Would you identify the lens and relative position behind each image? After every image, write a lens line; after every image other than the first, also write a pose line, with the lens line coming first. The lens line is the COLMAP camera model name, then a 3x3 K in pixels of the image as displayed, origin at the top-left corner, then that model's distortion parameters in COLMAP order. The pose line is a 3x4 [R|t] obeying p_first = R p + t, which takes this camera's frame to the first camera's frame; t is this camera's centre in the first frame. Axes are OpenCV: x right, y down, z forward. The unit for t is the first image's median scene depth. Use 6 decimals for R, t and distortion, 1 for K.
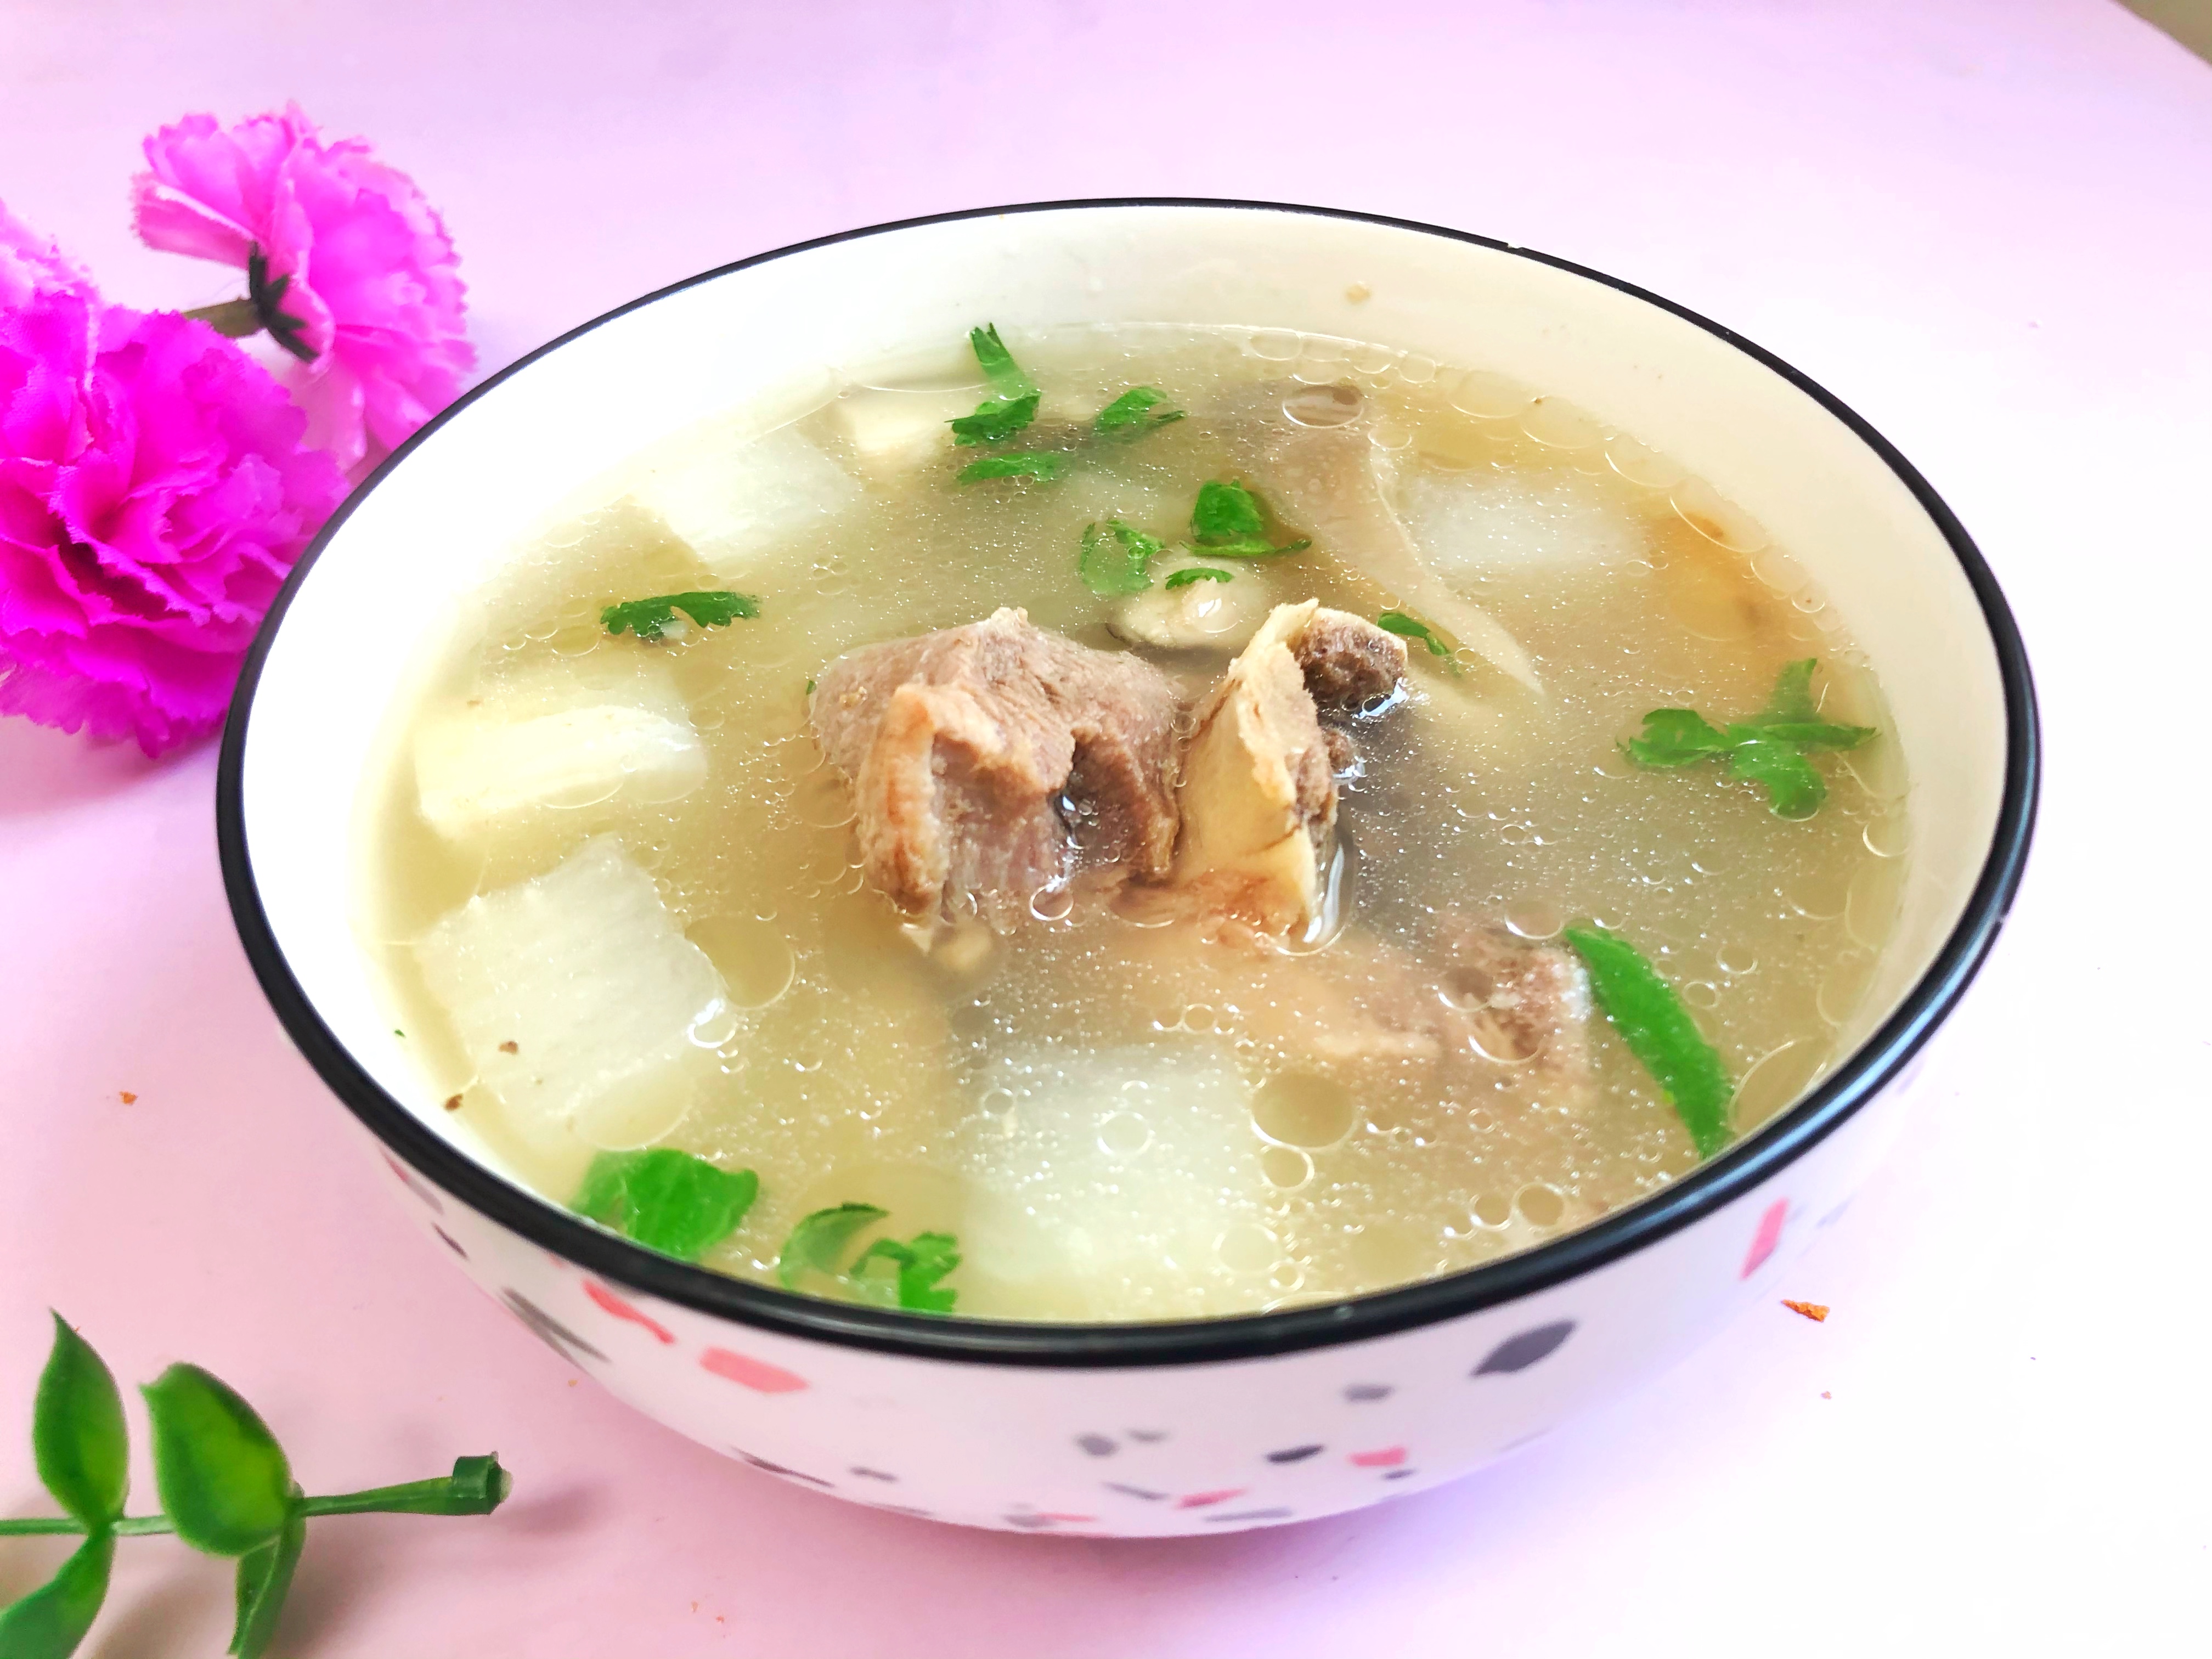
lens RADIAL K [[1822.9, 0, 1086.5], [0, 1822.9, 860.7], [0, 0, 1]] dist [-0.006813, -0.006075]
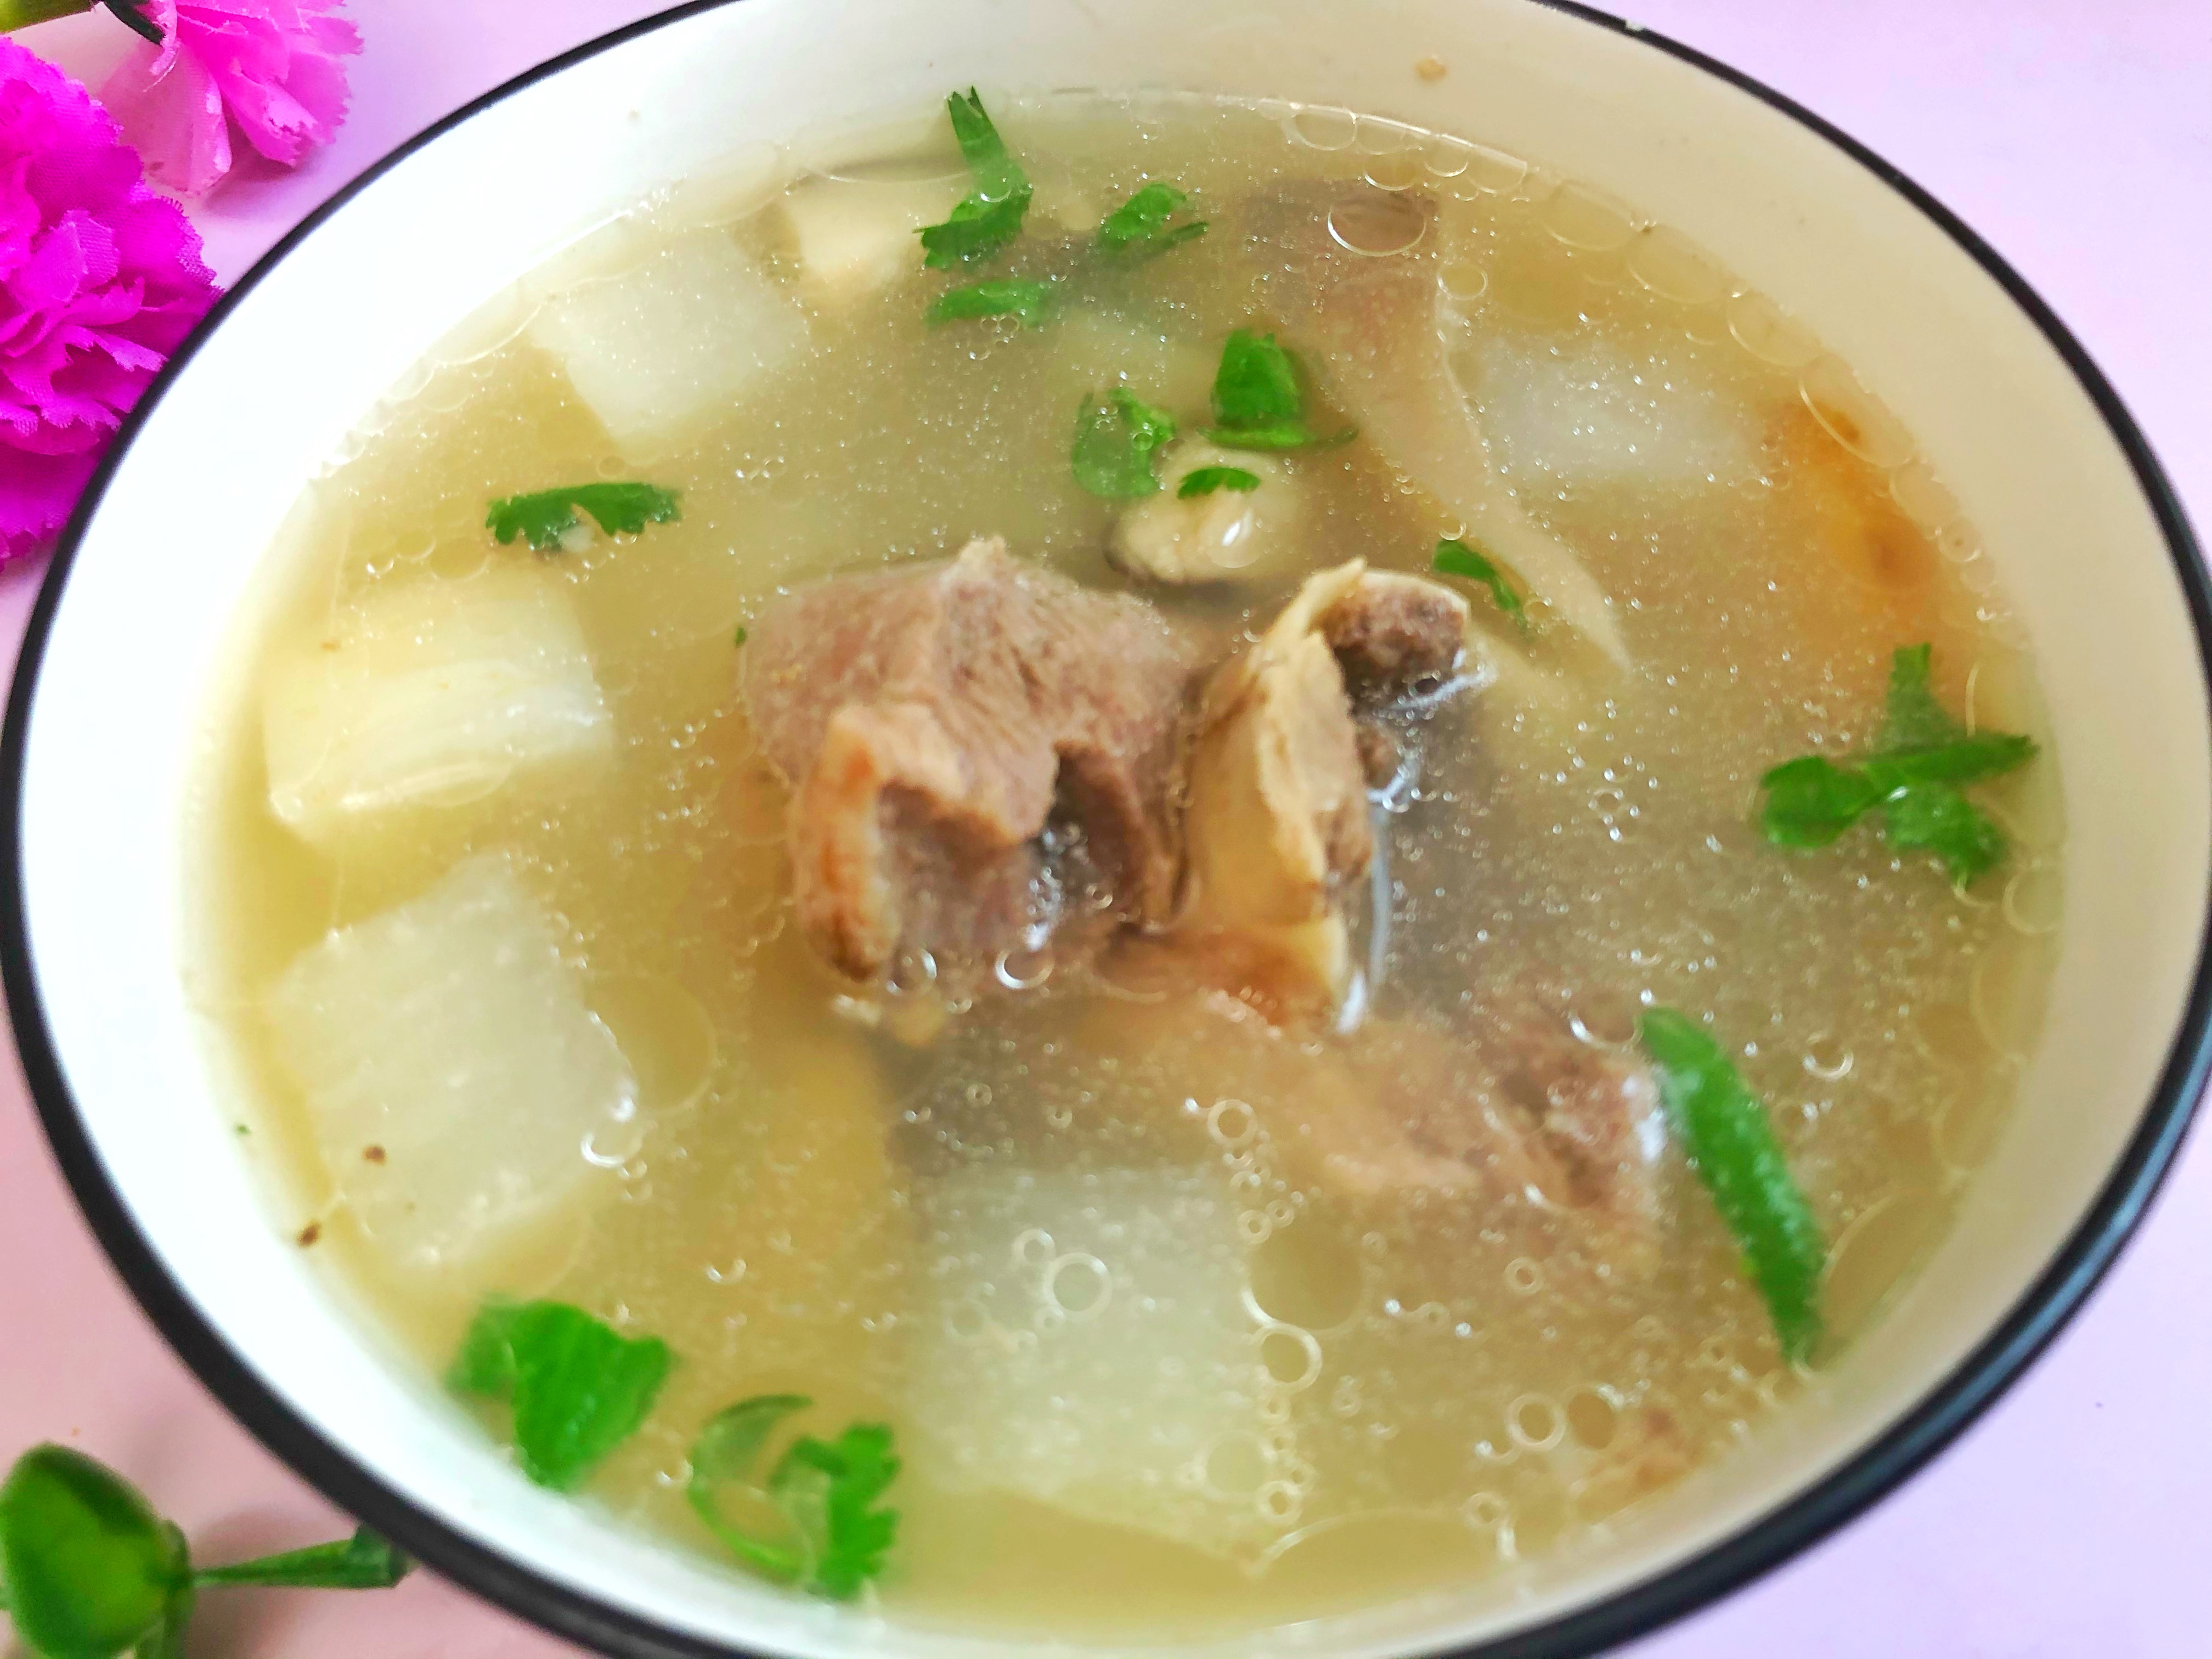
lens RADIAL K [[1861.4, 0, 1106.0], [0, 1861.4, 829.5], [0, 0, 1]] dist [-0.010662, 0.003737]
pose [[0.999720, 0.021951, 0.008798, 0.008365], [-0.023343, 0.975592, 0.218349, -0.207721], [-0.003790, -0.218493, 0.975831, 0.172318]]
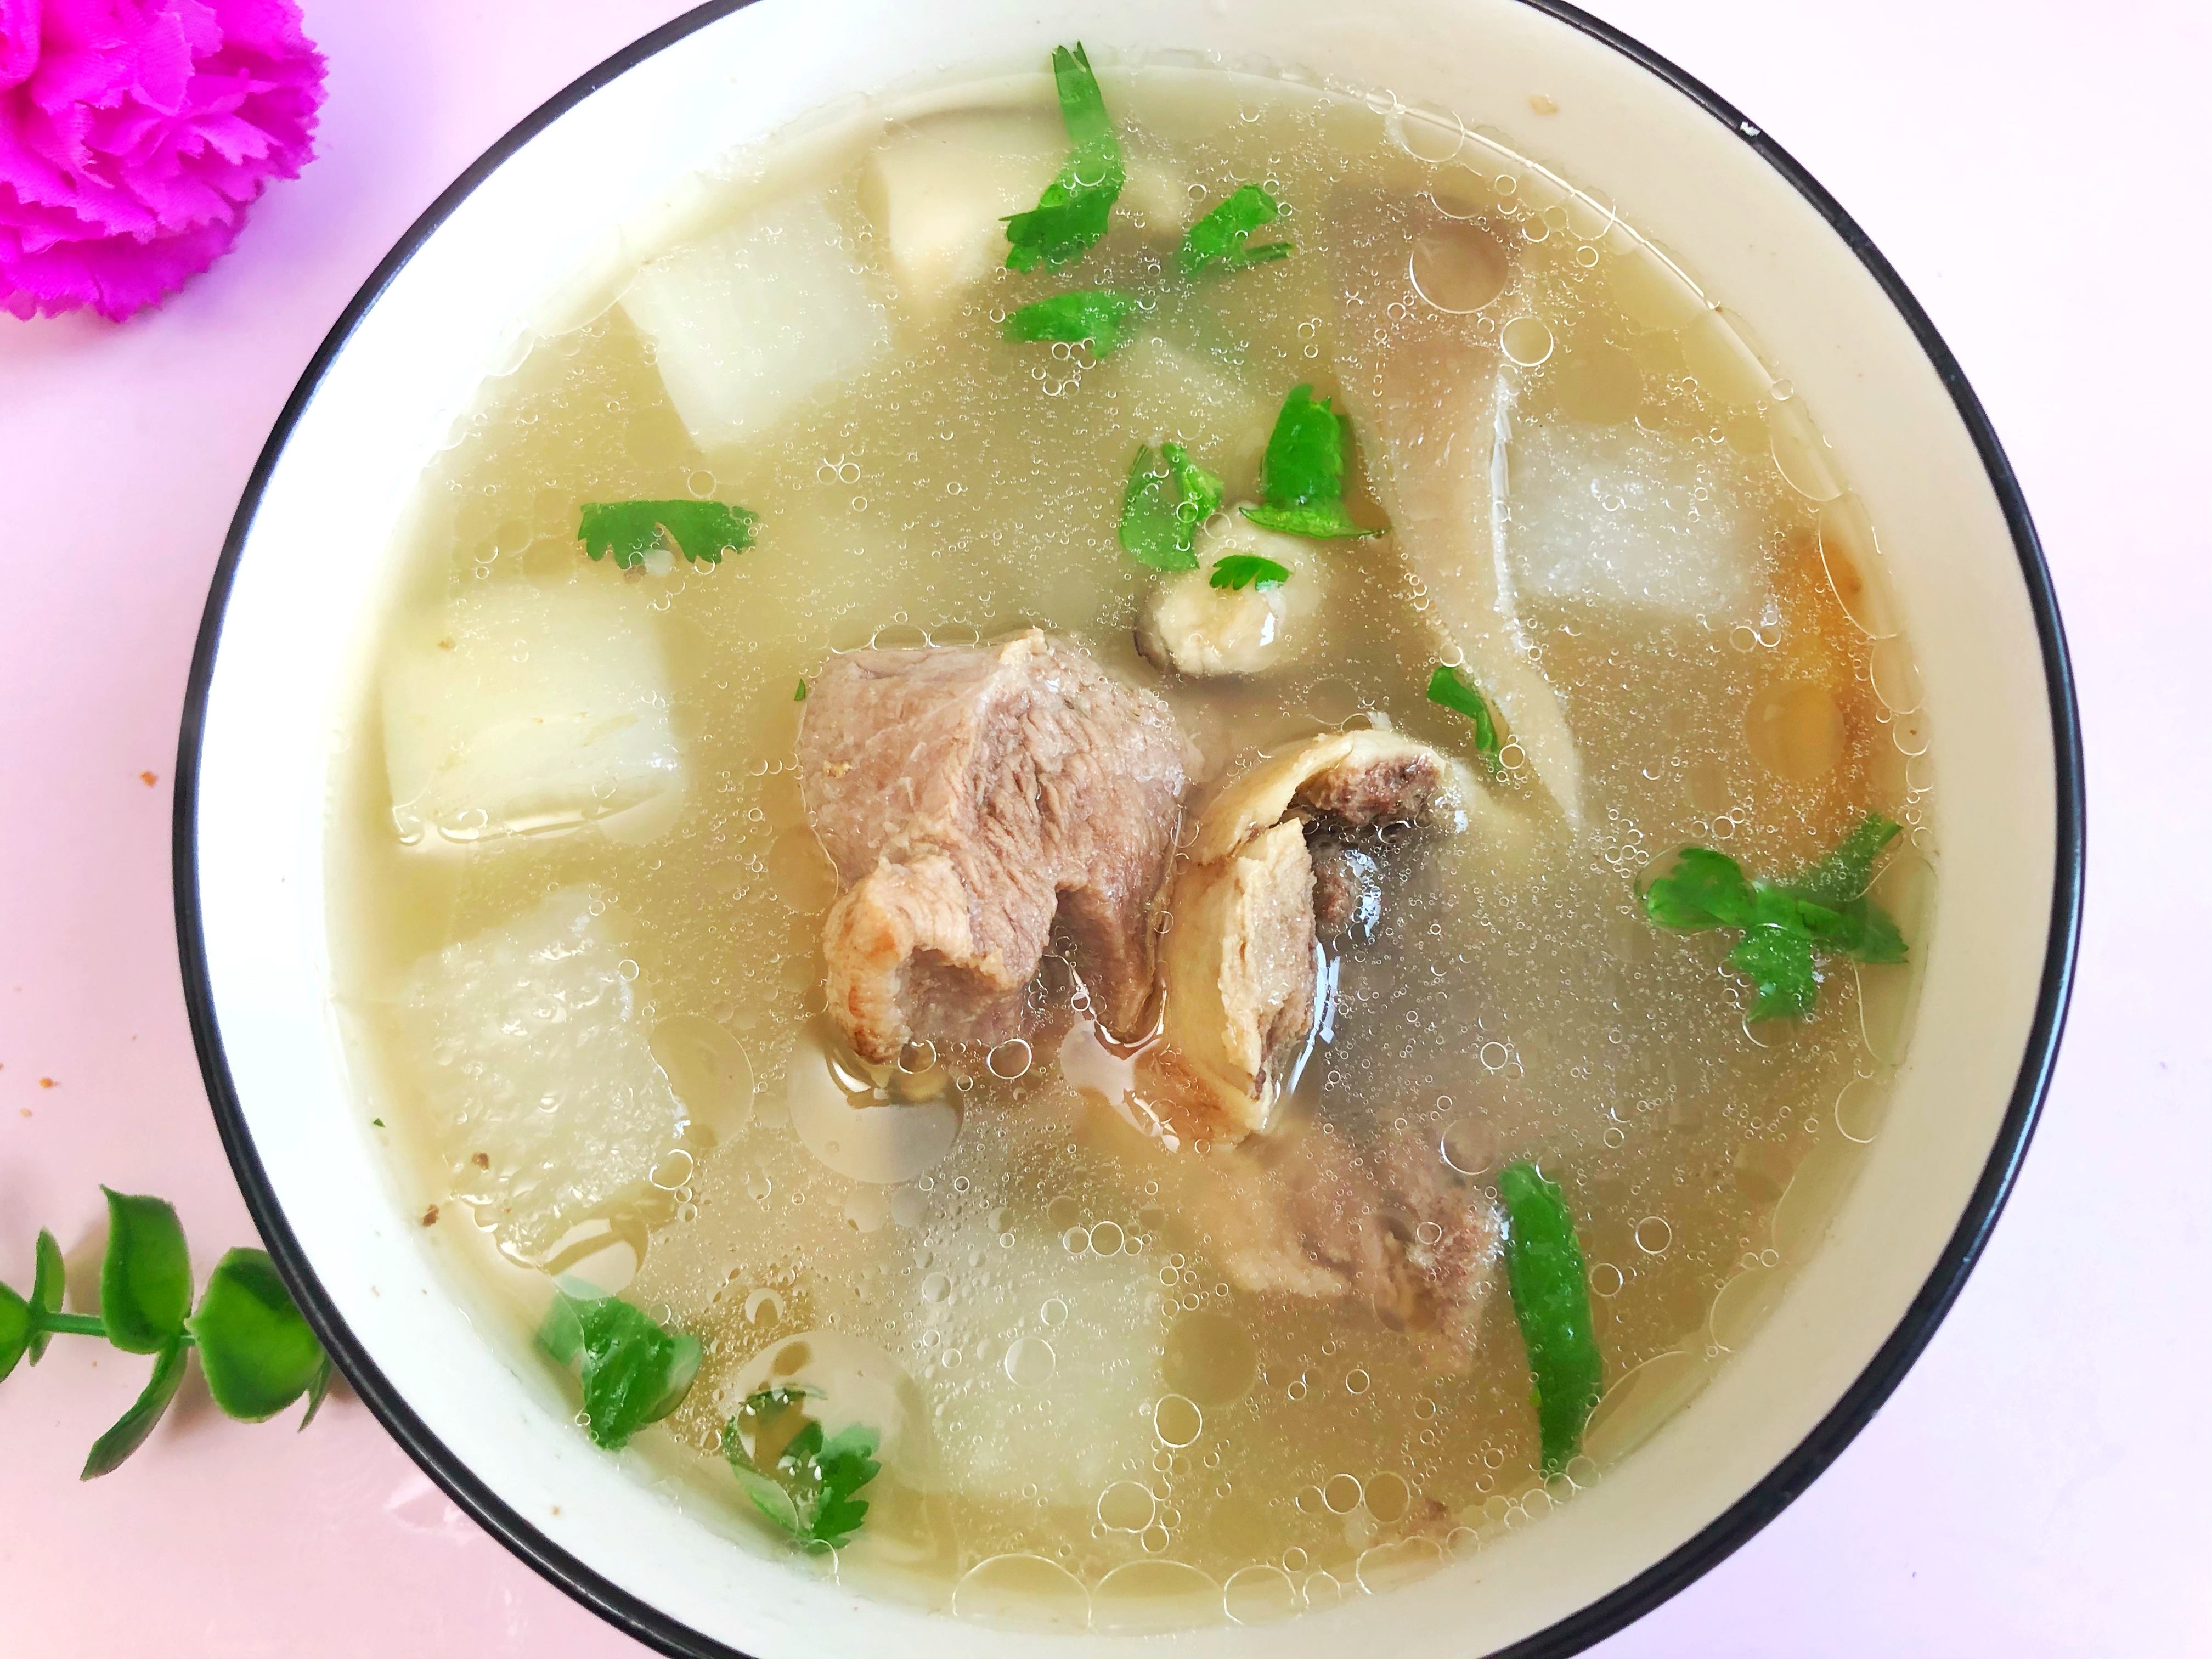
lens RADIAL K [[1861.4, 0, 1106.0], [0, 1861.4, 829.5], [0, 0, 1]] dist [-0.010662, 0.003737]
pose [[0.988329, 0.152079, 0.008766, 0.004308], [-0.131851, 0.825216, 0.549212, -0.607592], [0.076289, -0.543959, 0.835637, 0.197430]]
